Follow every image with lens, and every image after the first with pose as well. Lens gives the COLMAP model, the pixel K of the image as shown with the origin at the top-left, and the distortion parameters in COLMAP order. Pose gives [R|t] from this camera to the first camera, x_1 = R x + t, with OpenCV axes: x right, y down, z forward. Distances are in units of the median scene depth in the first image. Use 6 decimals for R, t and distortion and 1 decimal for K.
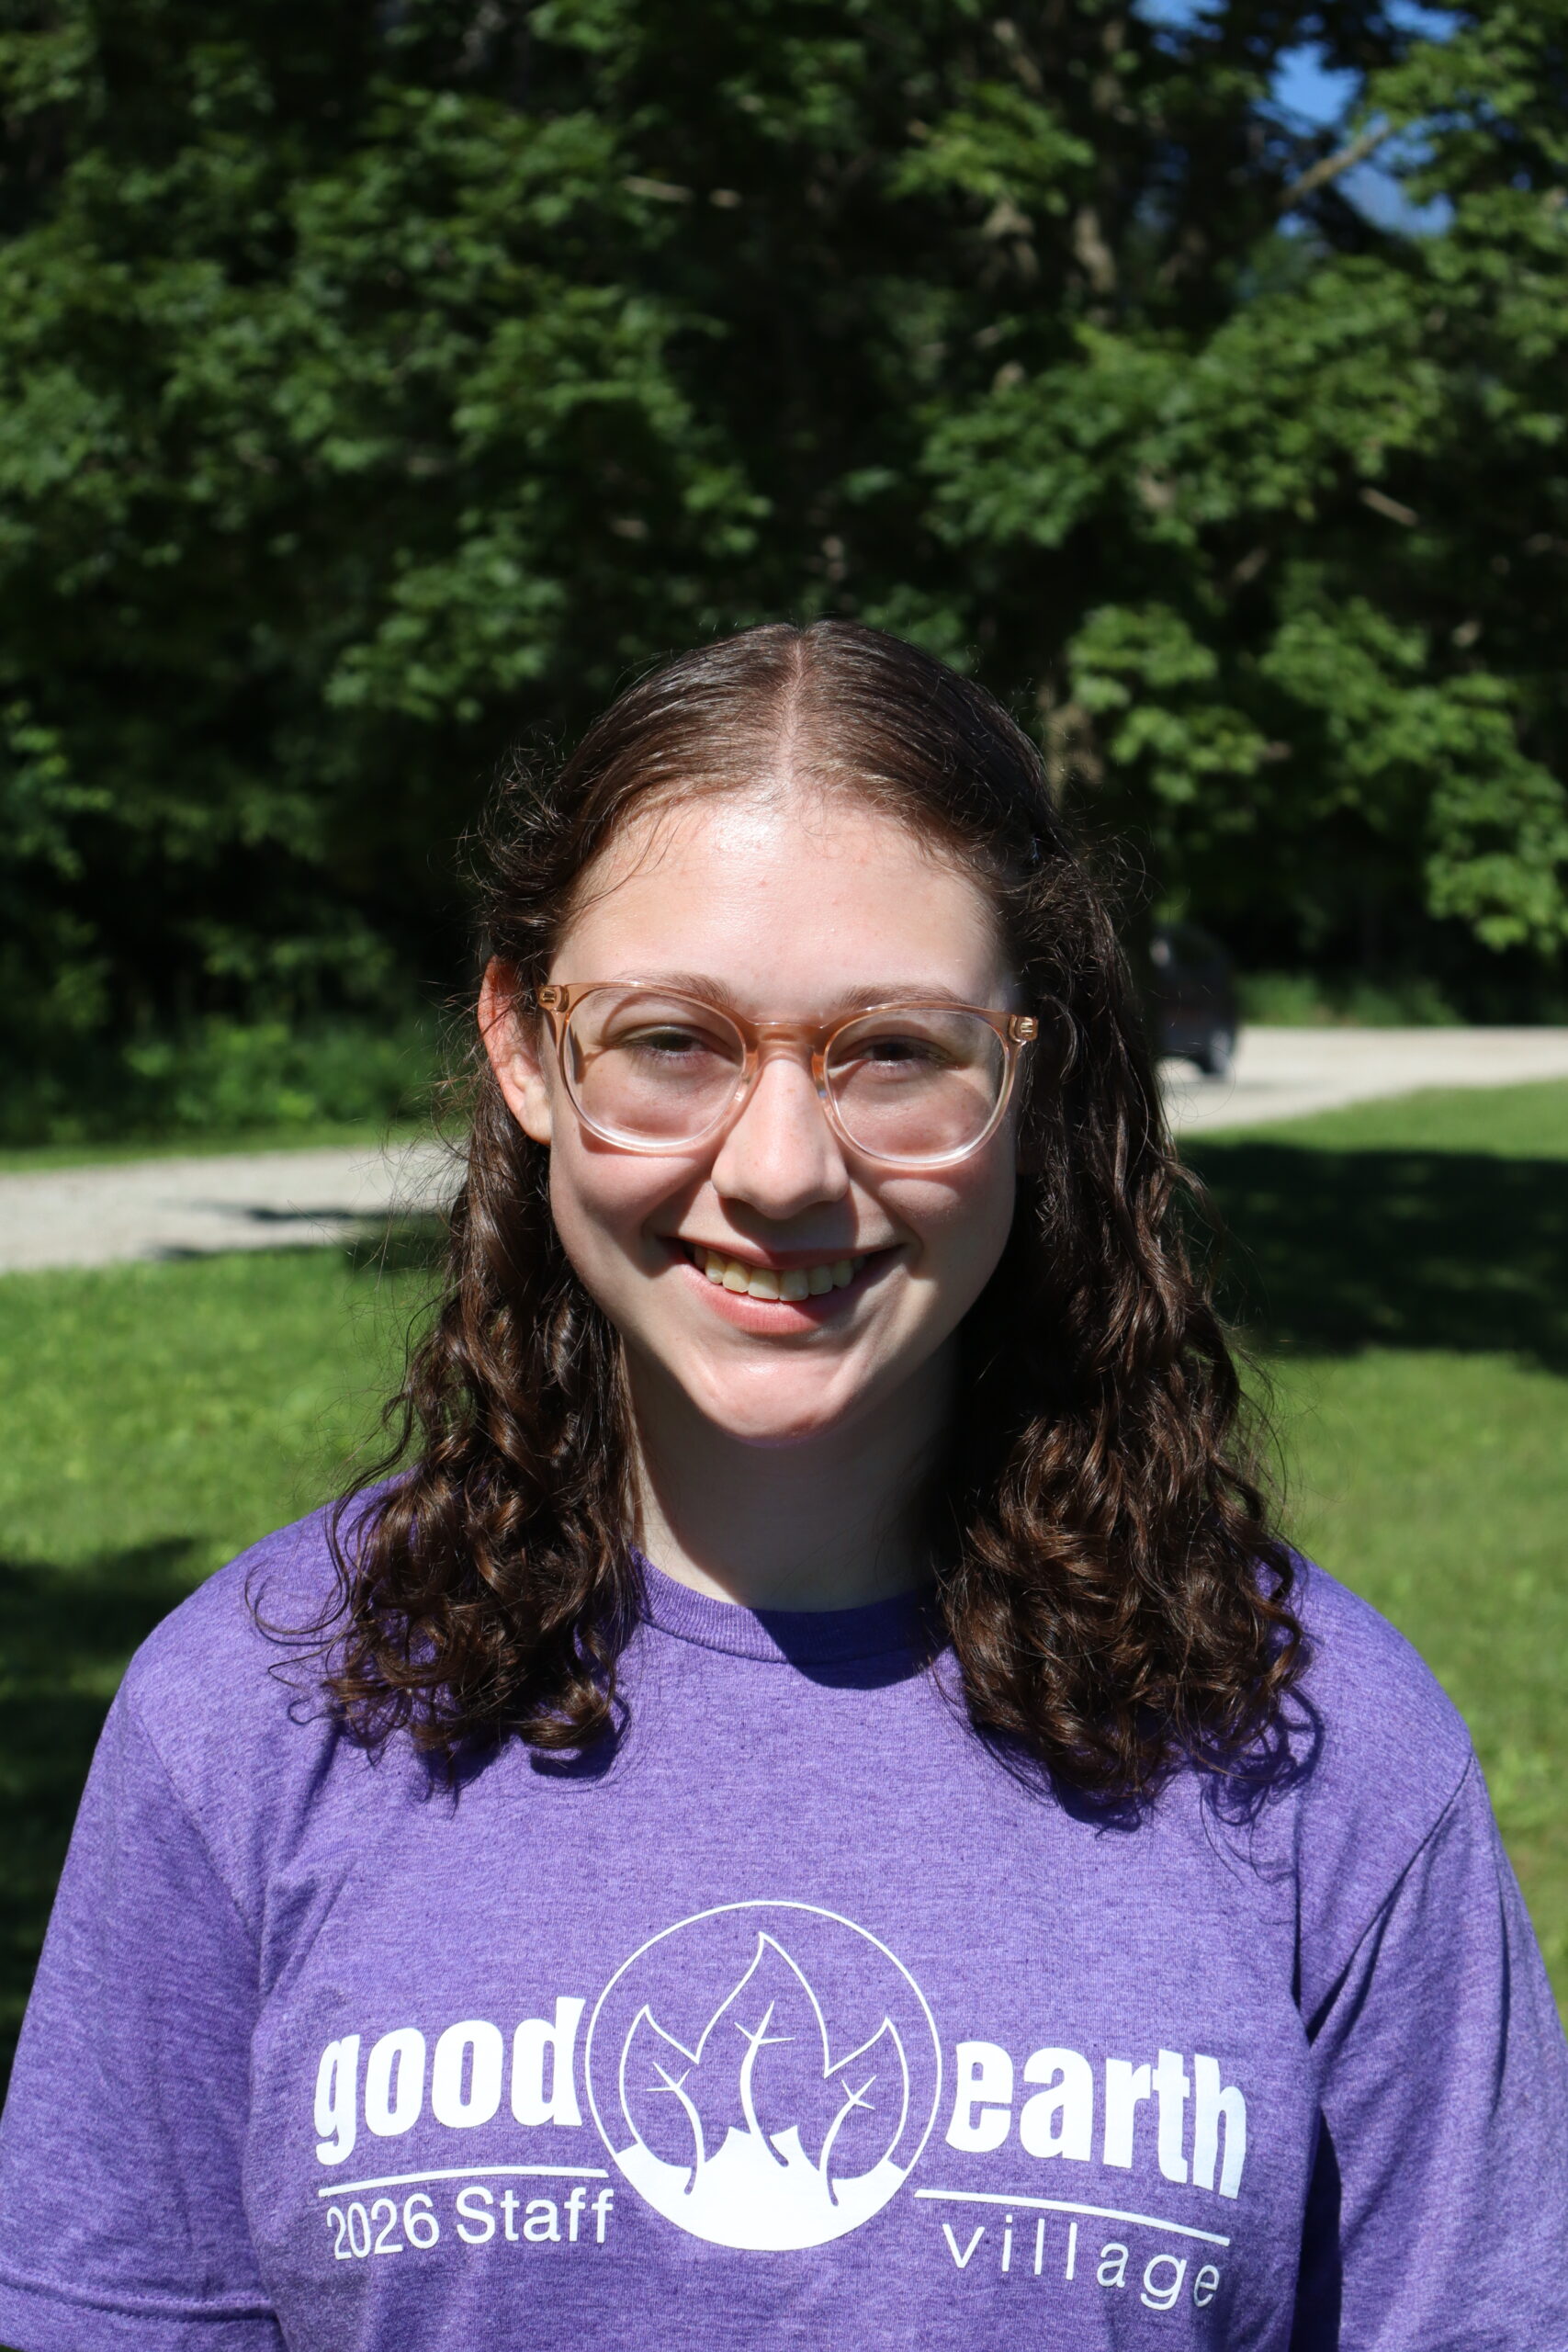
lens RADIAL K [[4264.5, 0, 787.0], [0, 4264.5, 1147.8], [0, 0, 1]] dist [0.045681, 0.000000]
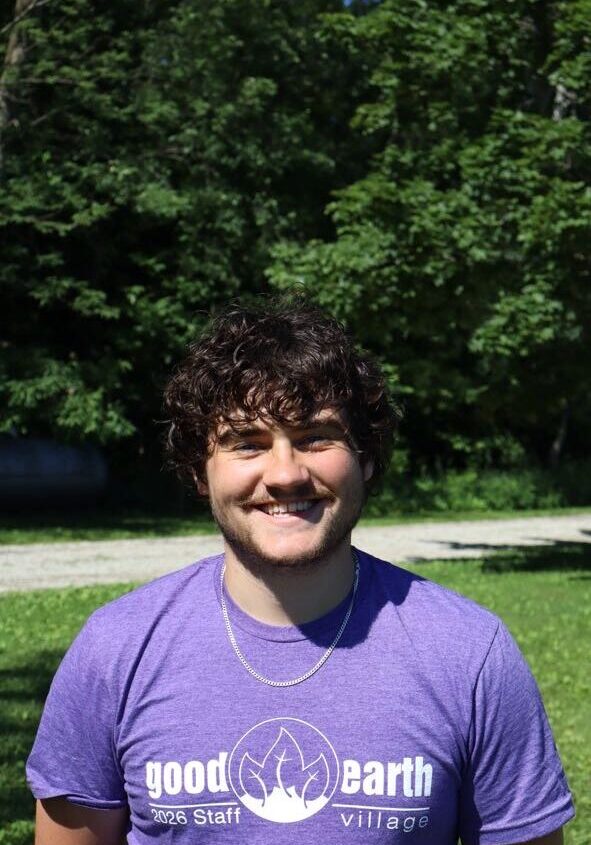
lens RADIAL K [[1483.0, 0, 299.2], [0, 1483.0, 423.5], [0, 0, 1]] dist [0.022835, 0.000000]
pose [[0.968083, 0.009516, -0.250449, 0.016899], [-0.024613, 0.998058, -0.057218, -0.006497], [0.249419, 0.061556, 0.966437, 0.119071]]
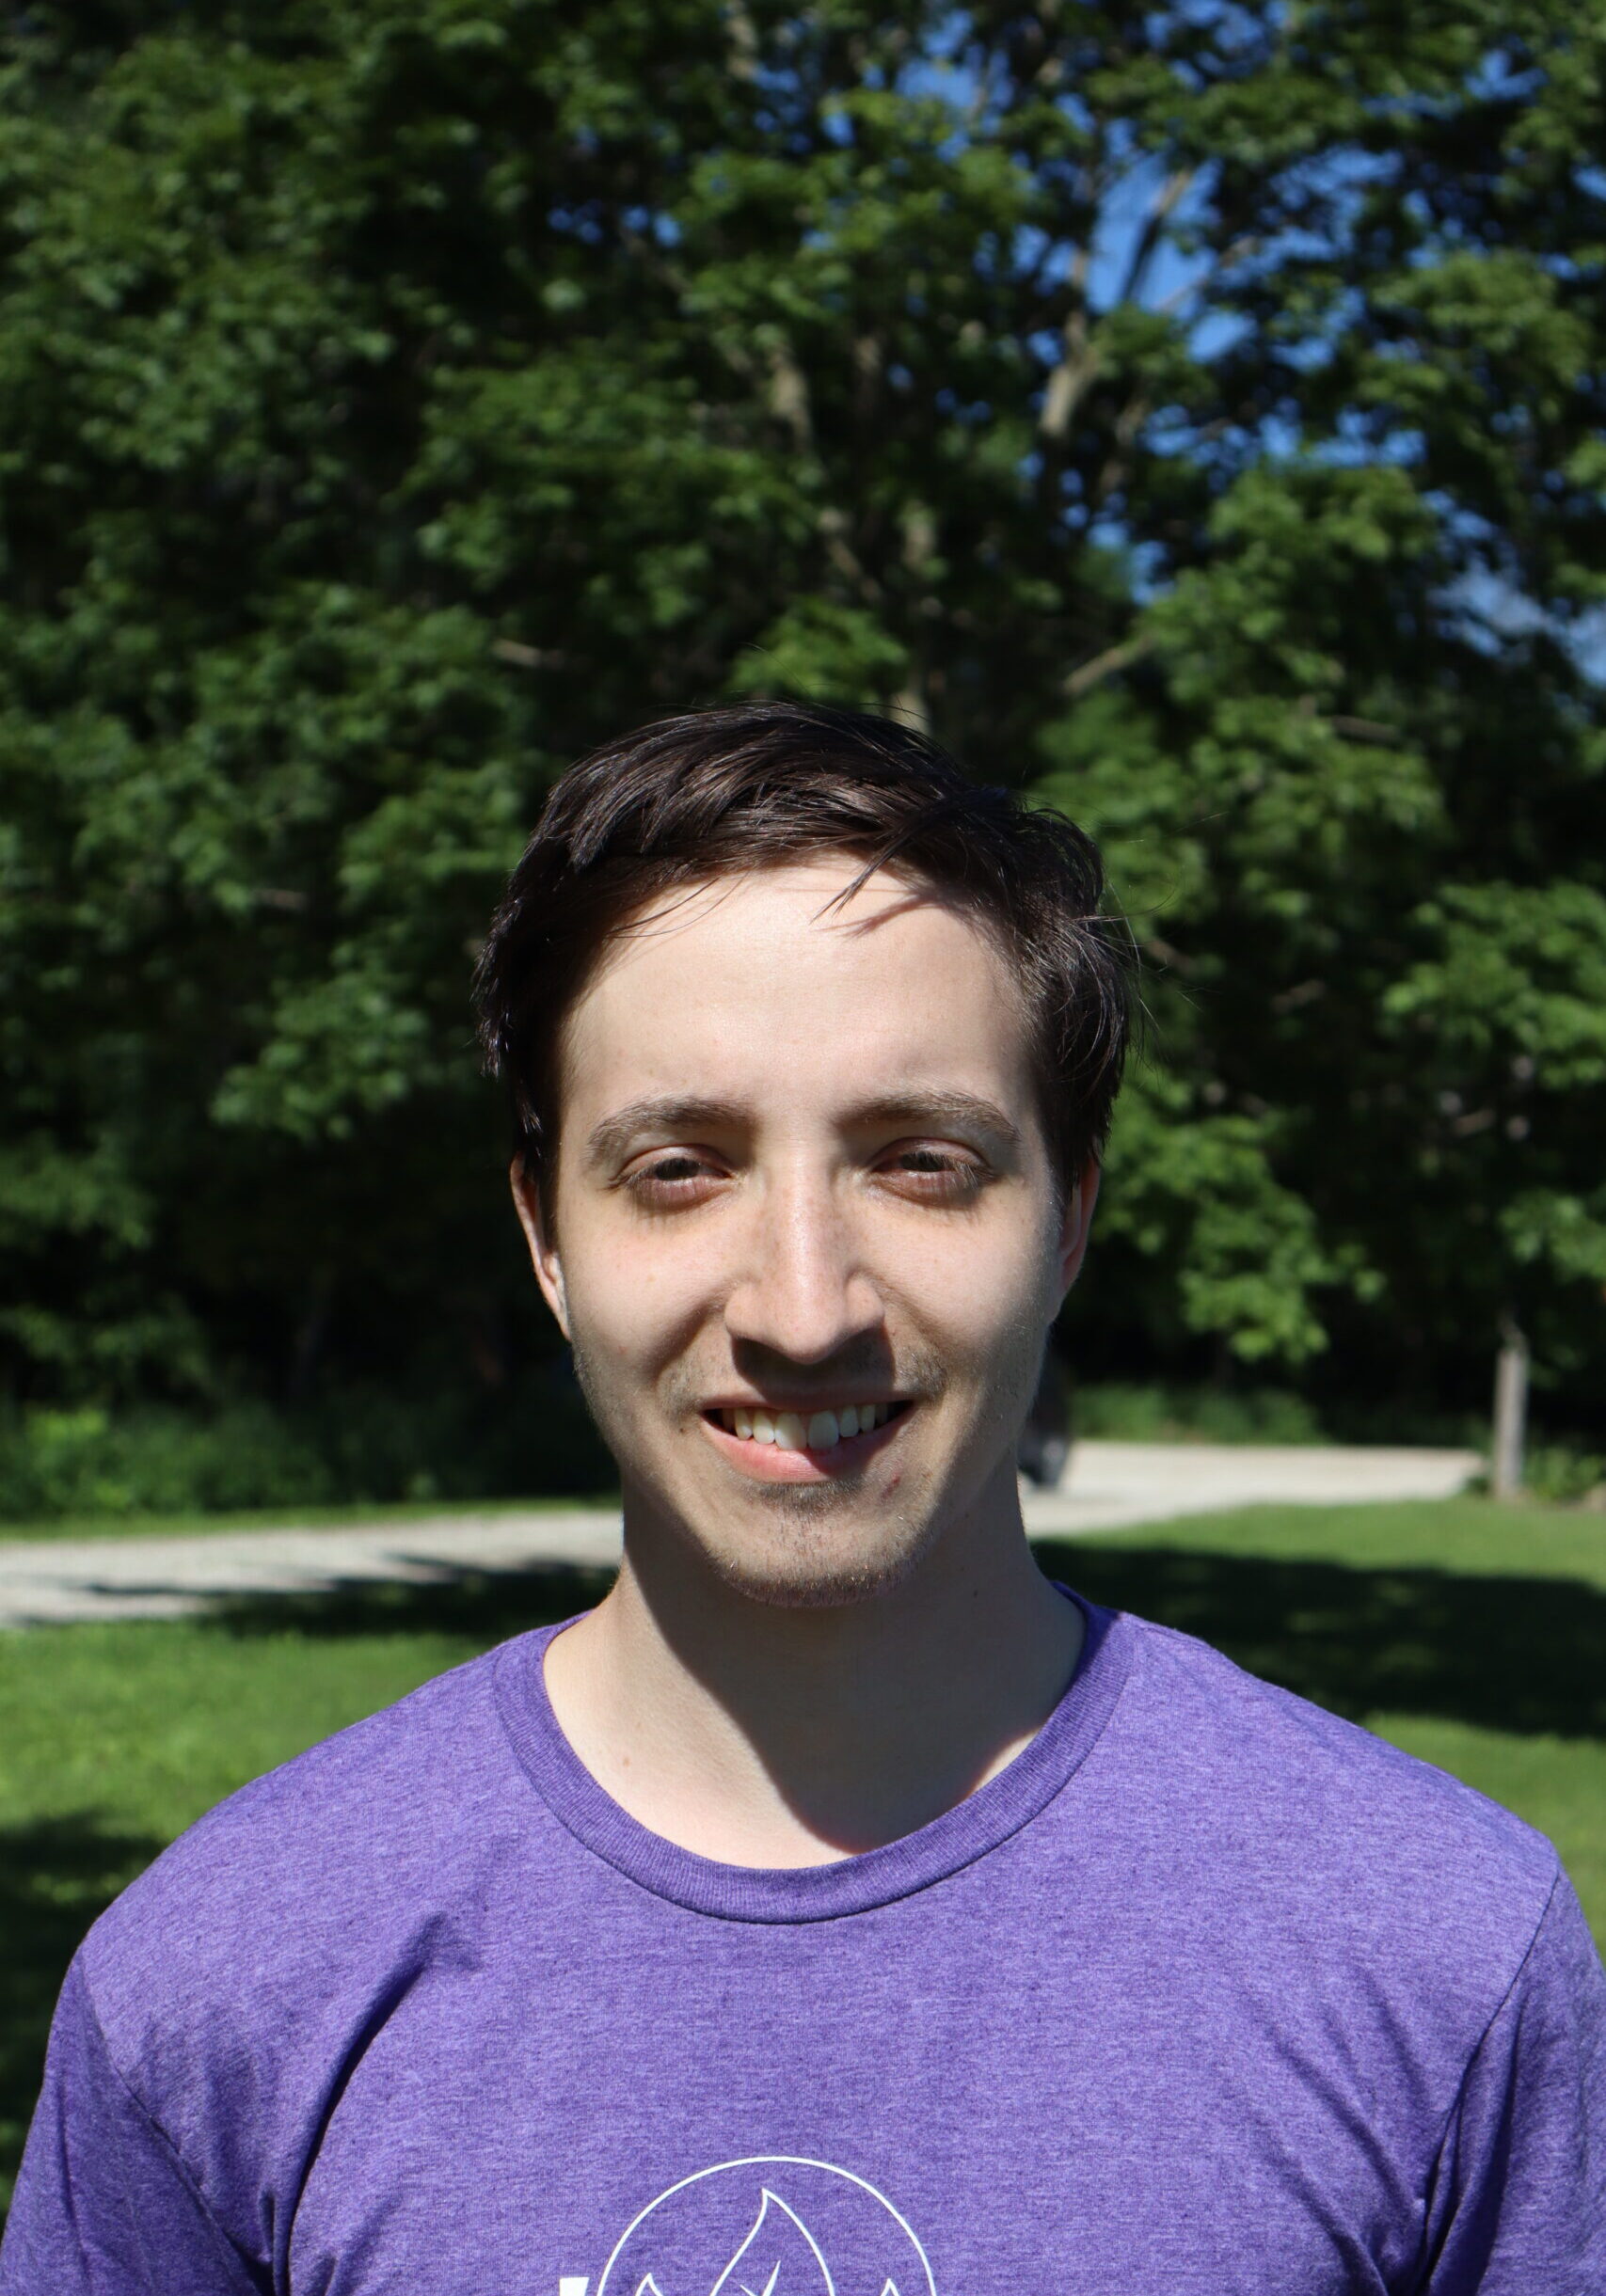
lens RADIAL K [[4858.1, 0, 793.8], [0, 4858.1, 1159.8], [0, 0, 1]] dist [-0.025222, 0.000000]
pose [[0.999052, 0.020513, 0.038403, -0.004532], [-0.017158, 0.996169, -0.085747, 0.012932], [-0.040015, 0.085007, 0.995577, -0.265699]]
